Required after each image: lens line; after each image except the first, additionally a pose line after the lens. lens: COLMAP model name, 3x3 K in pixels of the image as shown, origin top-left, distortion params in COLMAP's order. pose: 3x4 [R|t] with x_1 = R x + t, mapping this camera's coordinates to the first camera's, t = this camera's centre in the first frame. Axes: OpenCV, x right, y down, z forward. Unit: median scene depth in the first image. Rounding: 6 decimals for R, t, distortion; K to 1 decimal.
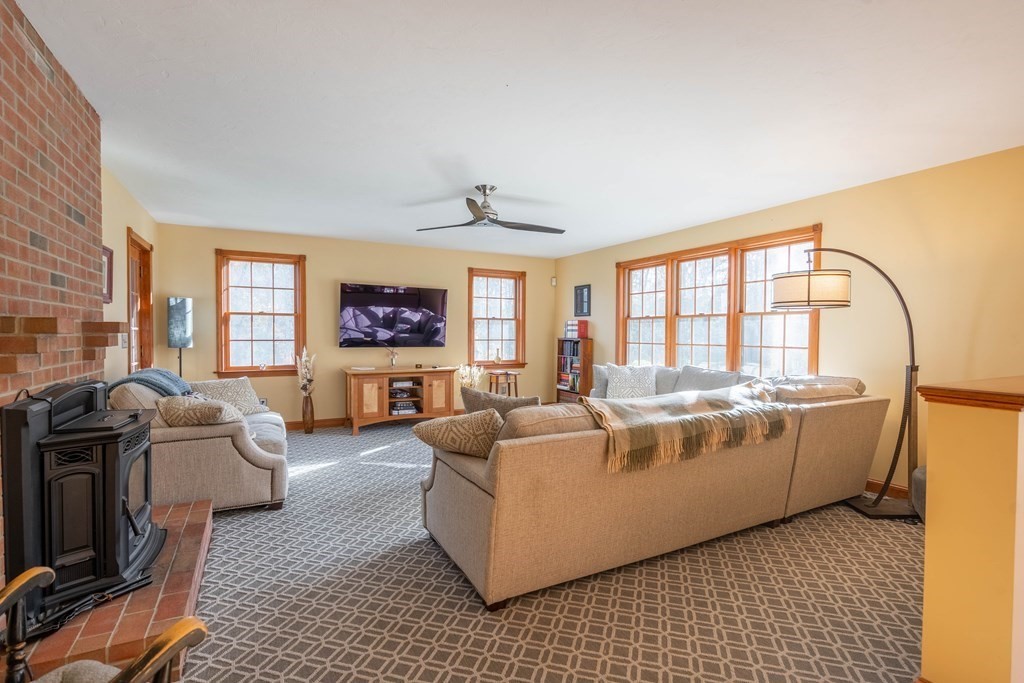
lens RADIAL K [[472.7, 0, 508.9], [0, 472.7, 343.0], [0, 0, 1]] dist [-0.013242, 0.001870]
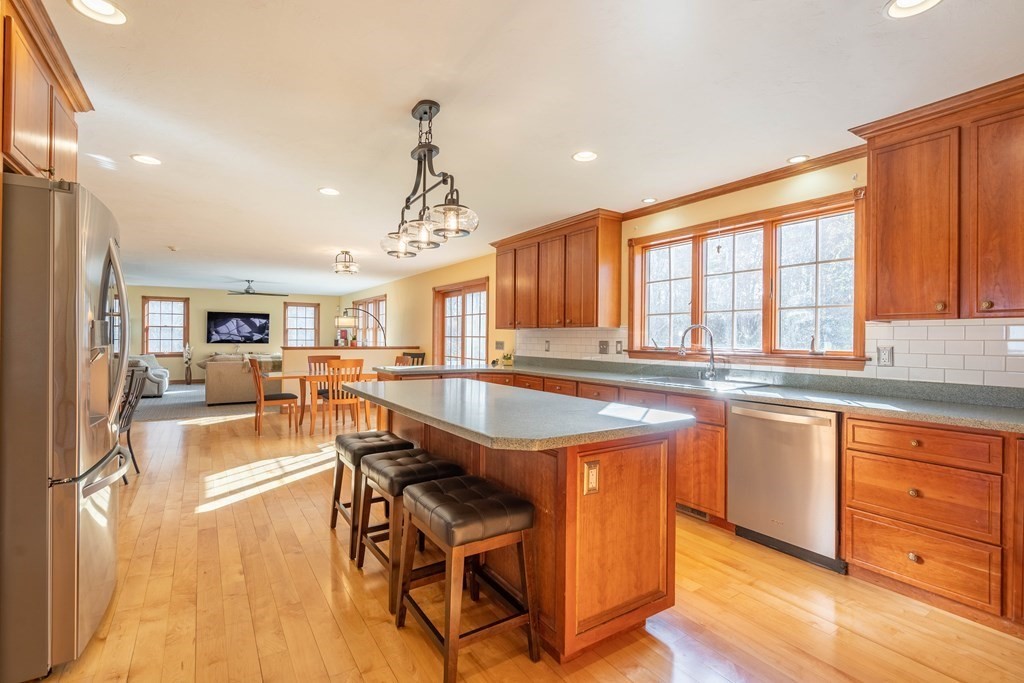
lens RADIAL K [[472.7, 0, 508.7], [0, 472.7, 337.9], [0, 0, 1]] dist [-0.013242, 0.001870]
pose [[0.996953, 0.001582, 0.077985, 0.782763], [-0.000224, 0.999848, -0.017419, 0.021069], [-0.078001, 0.017348, 0.996802, -1.121417]]
